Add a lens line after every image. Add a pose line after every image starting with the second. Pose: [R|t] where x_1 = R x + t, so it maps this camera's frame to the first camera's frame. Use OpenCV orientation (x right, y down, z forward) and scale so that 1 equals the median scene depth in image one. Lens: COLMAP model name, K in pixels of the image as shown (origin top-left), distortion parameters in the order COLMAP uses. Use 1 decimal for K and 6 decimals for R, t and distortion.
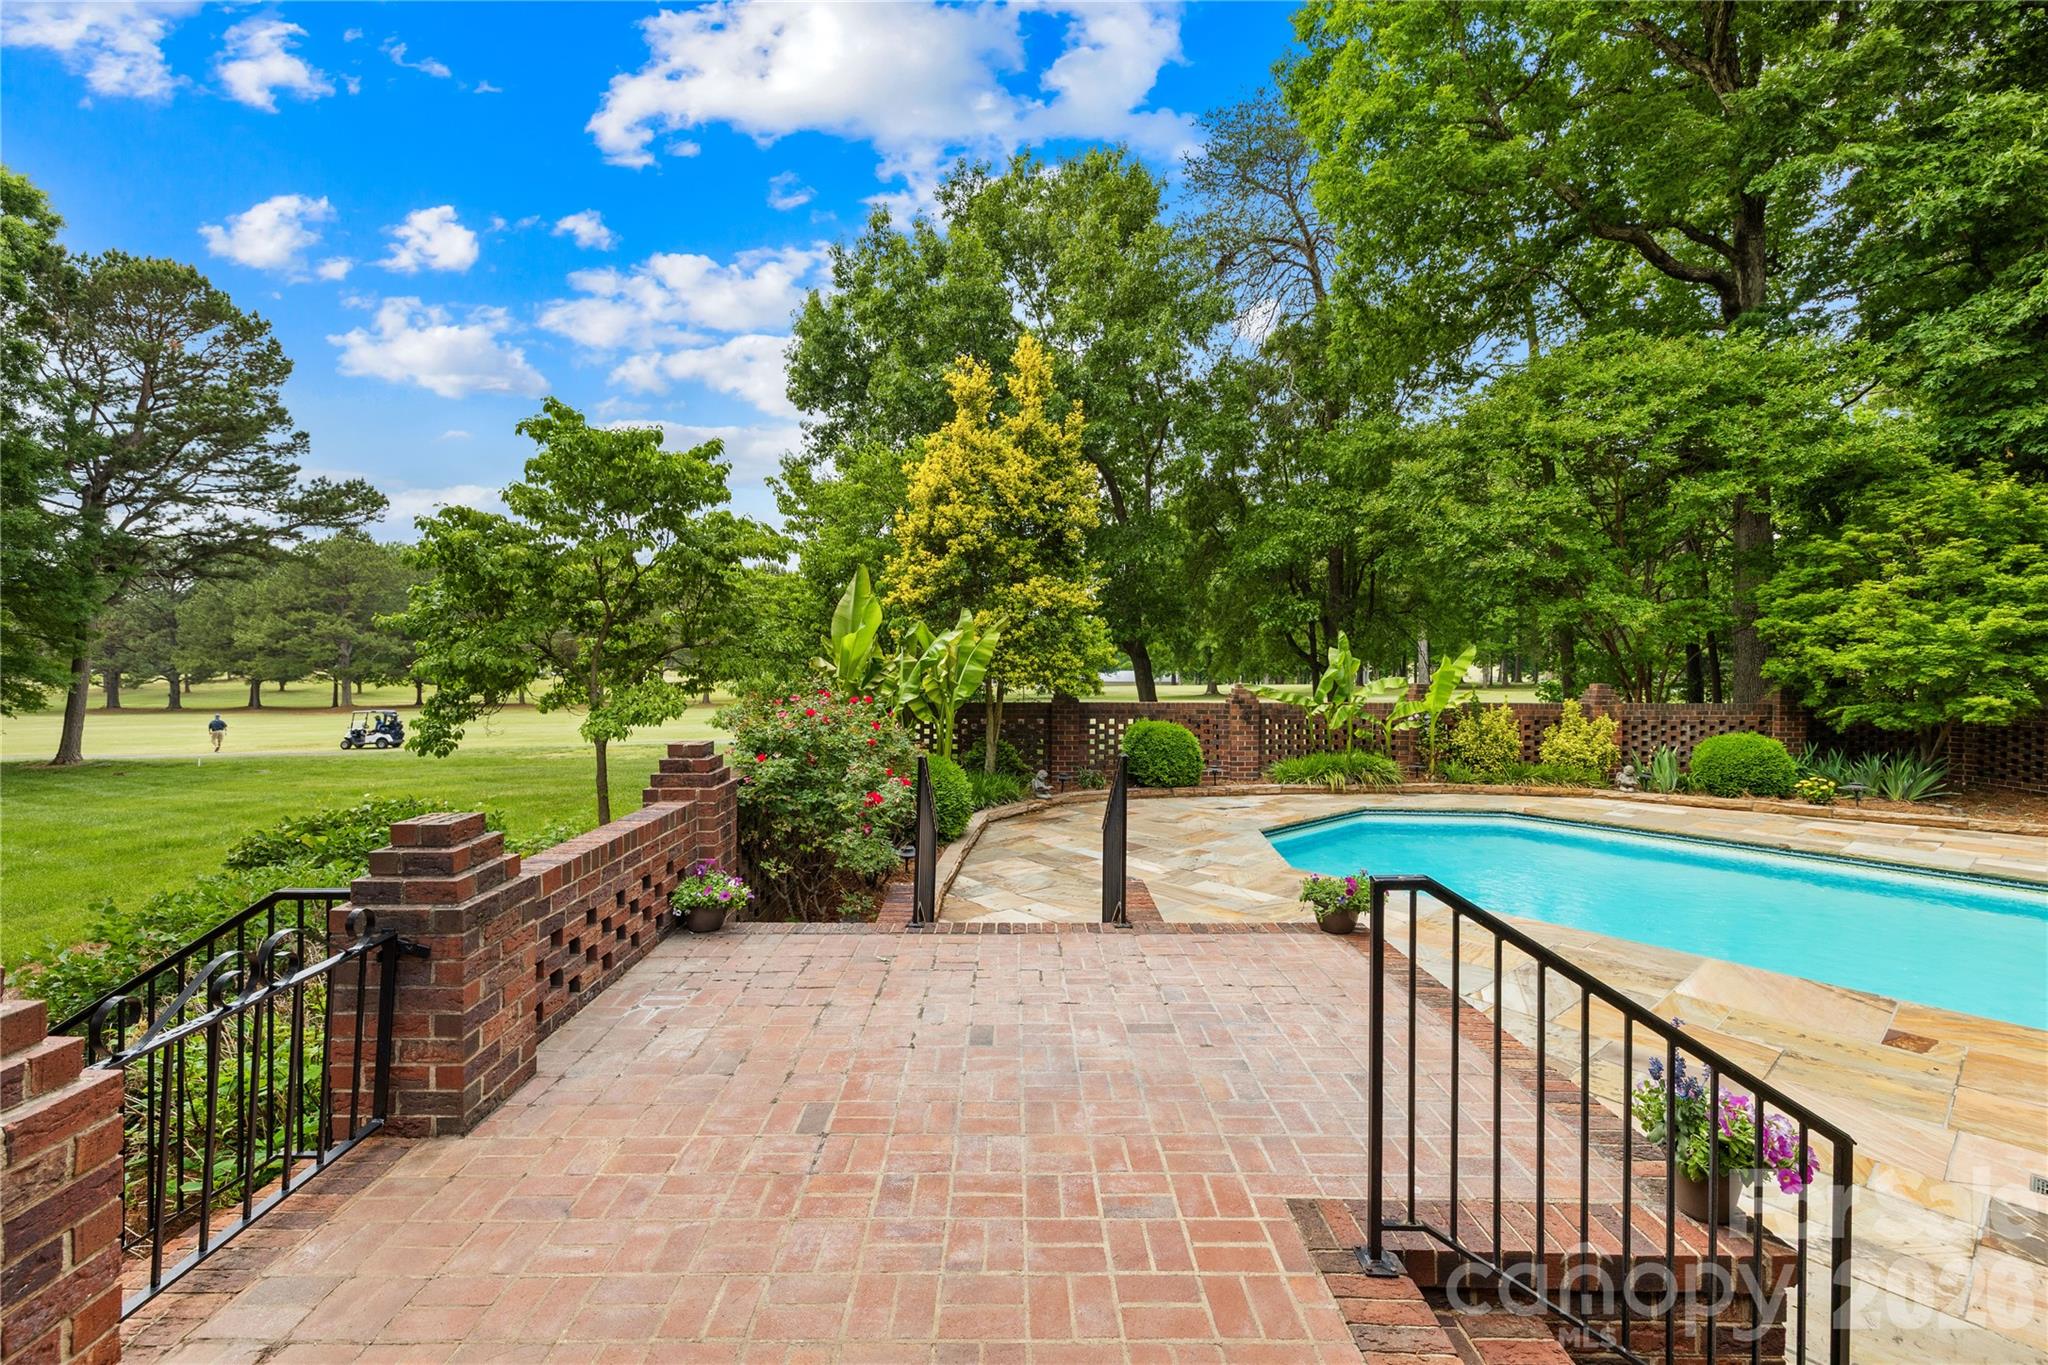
lens RADIAL K [[894.3, 0, 985.0], [0, 894.3, 652.9], [0, 0, 1]] dist [-0.001088, 0.000374]
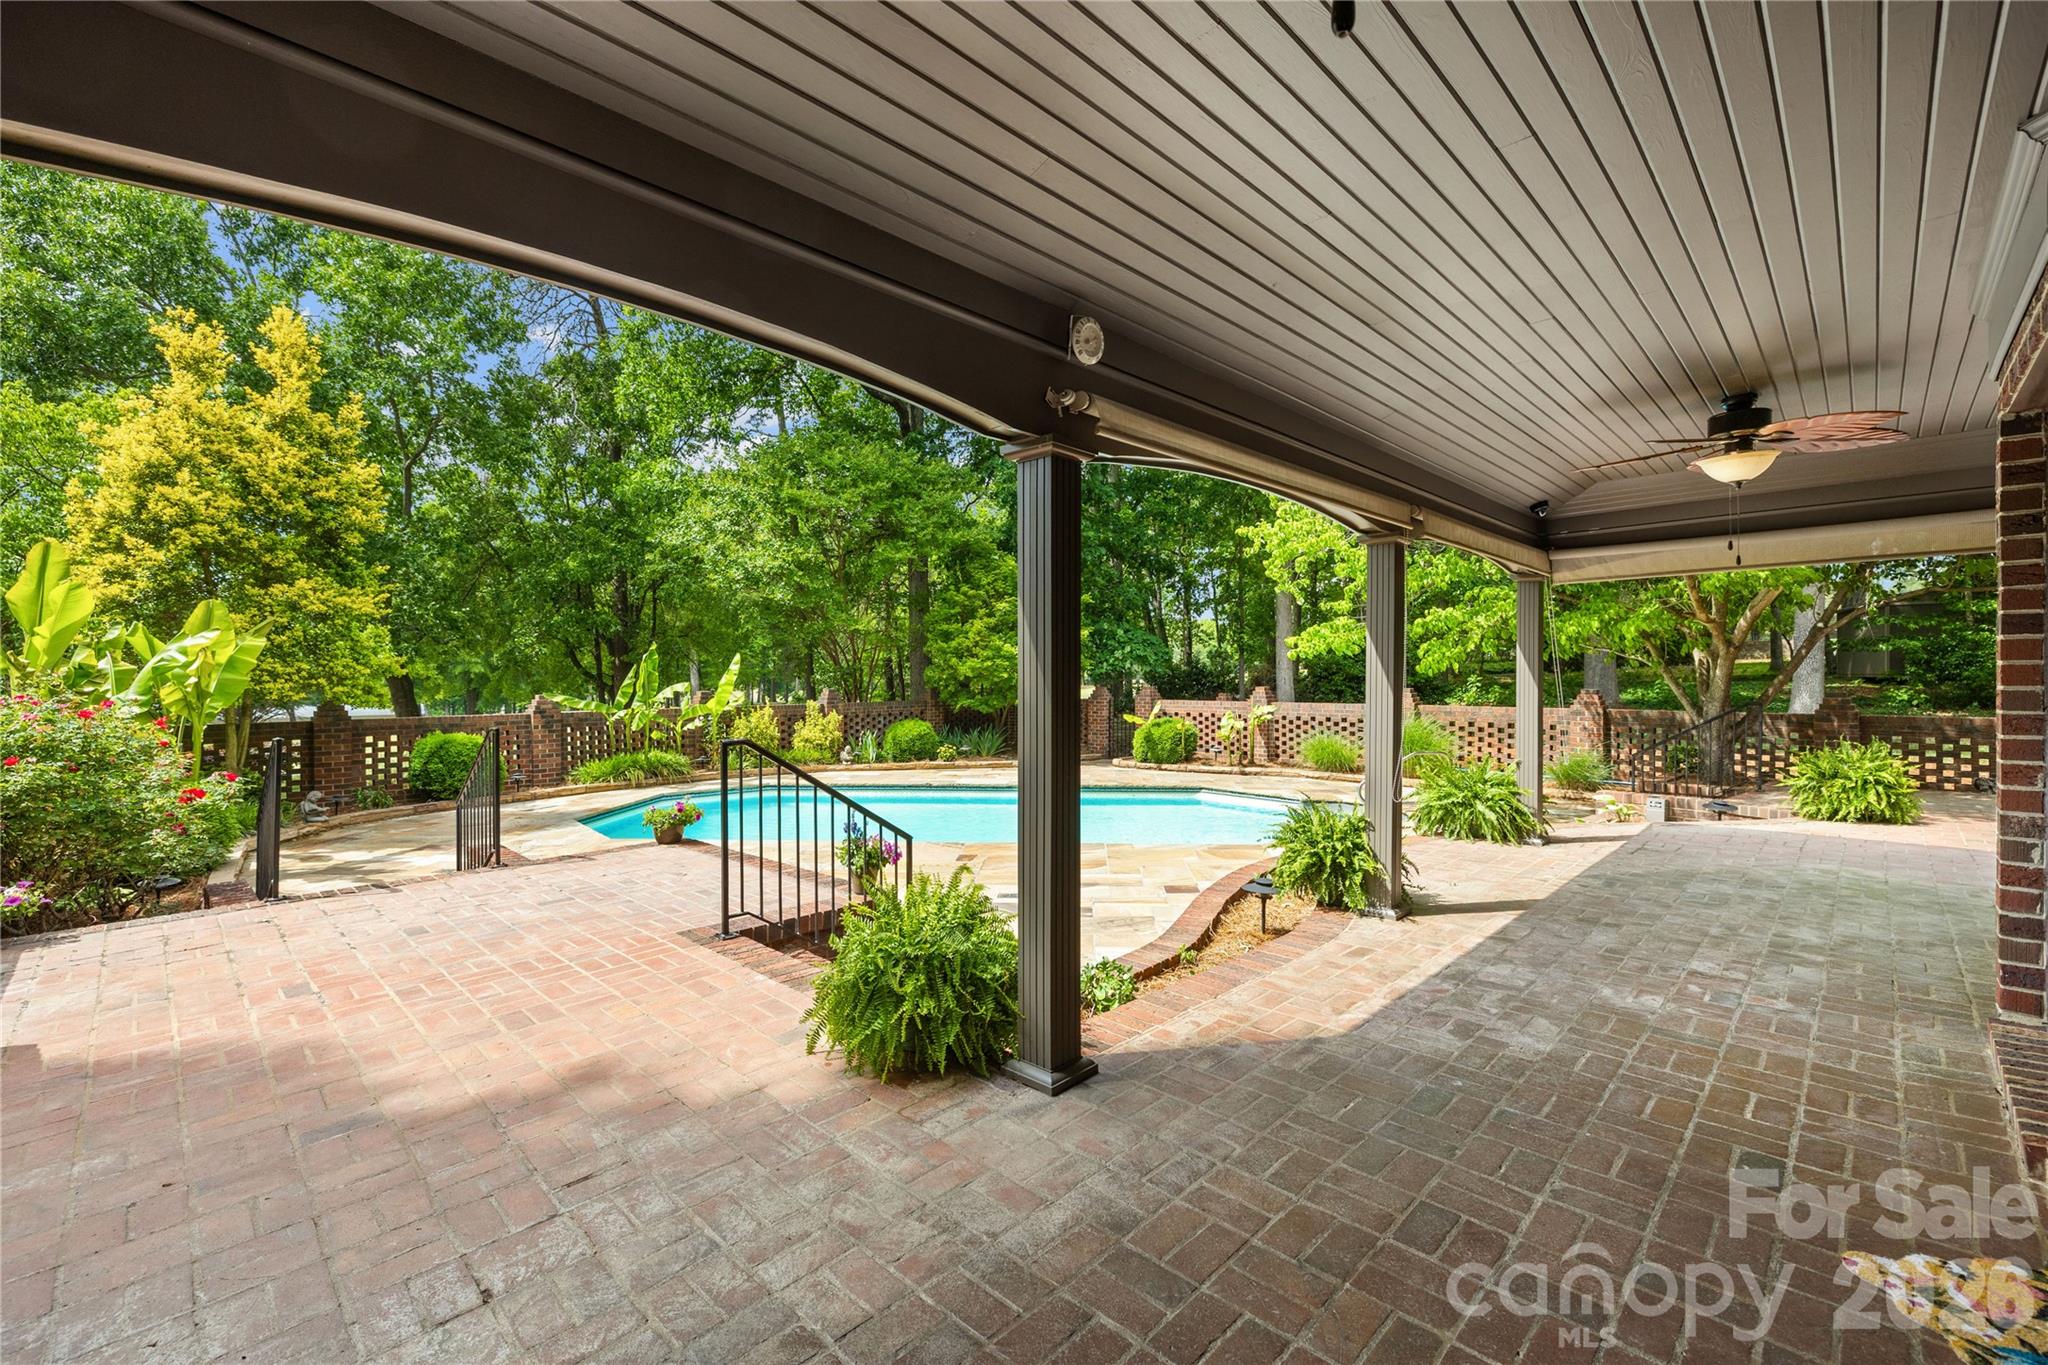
lens RADIAL K [[876.7, 0, 1026.7], [0, 876.7, 677.1], [0, 0, 1]] dist [-0.000379, -0.000074]
pose [[0.682378, -0.007631, 0.730960, -0.090791], [0.009714, 0.999952, 0.001372, 0.019803], [-0.730935, 0.006164, 0.682419, -0.141430]]
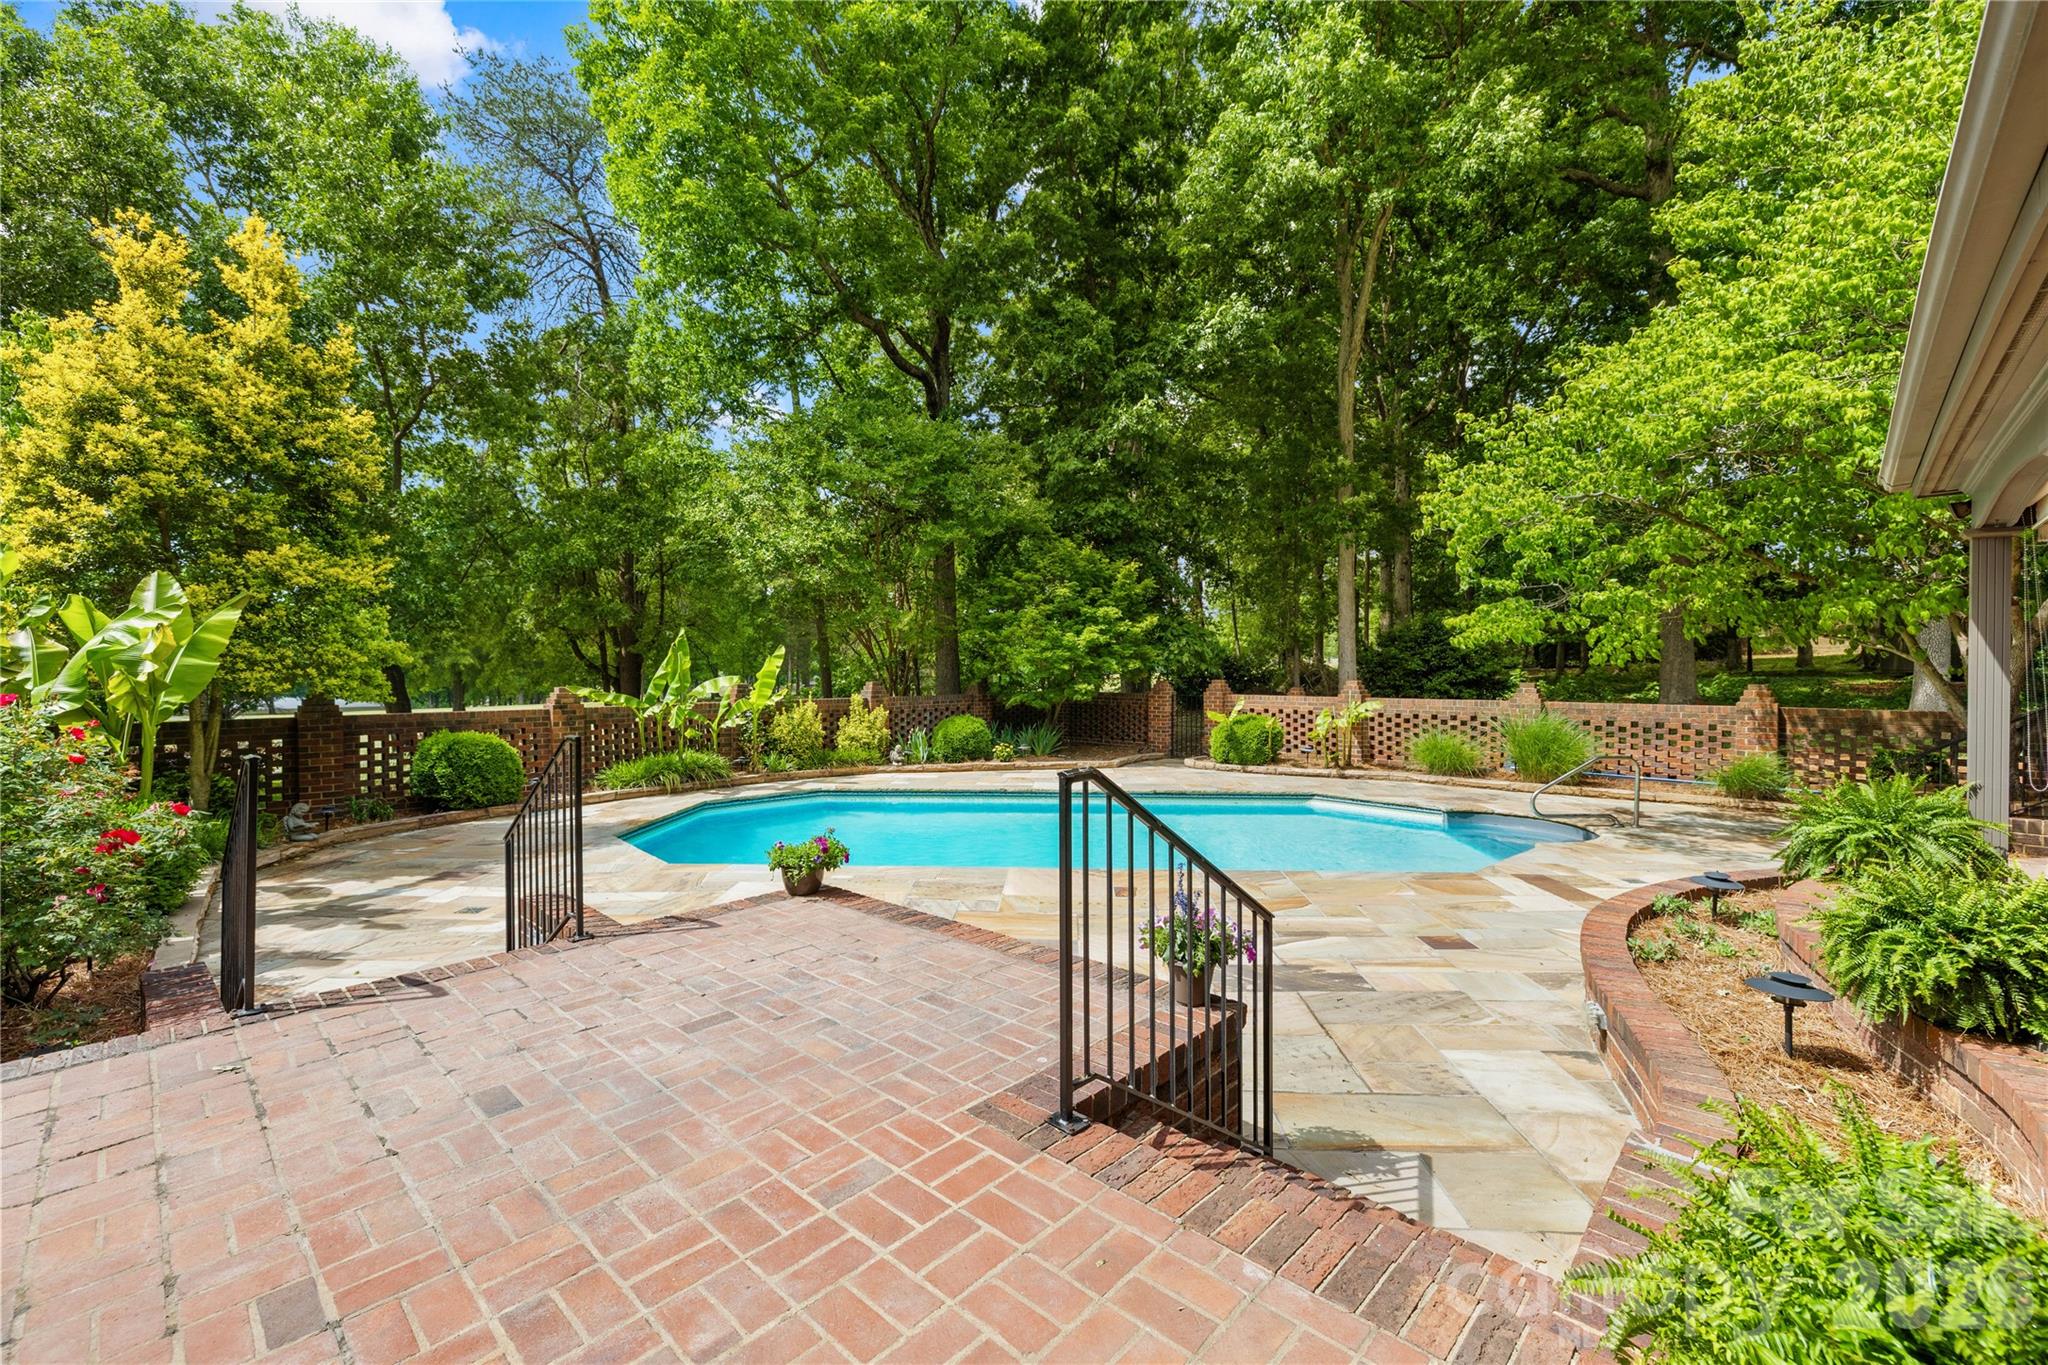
lens RADIAL K [[862.3, 0, 1024.0], [0, 862.3, 682.5], [0, 0, 1]] dist [-0.000288, -0.000451]
pose [[0.667327, -0.015127, 0.744611, -0.066673], [0.006035, 0.999871, 0.014904, 0.021519], [-0.744740, -0.005452, 0.667332, 0.058527]]
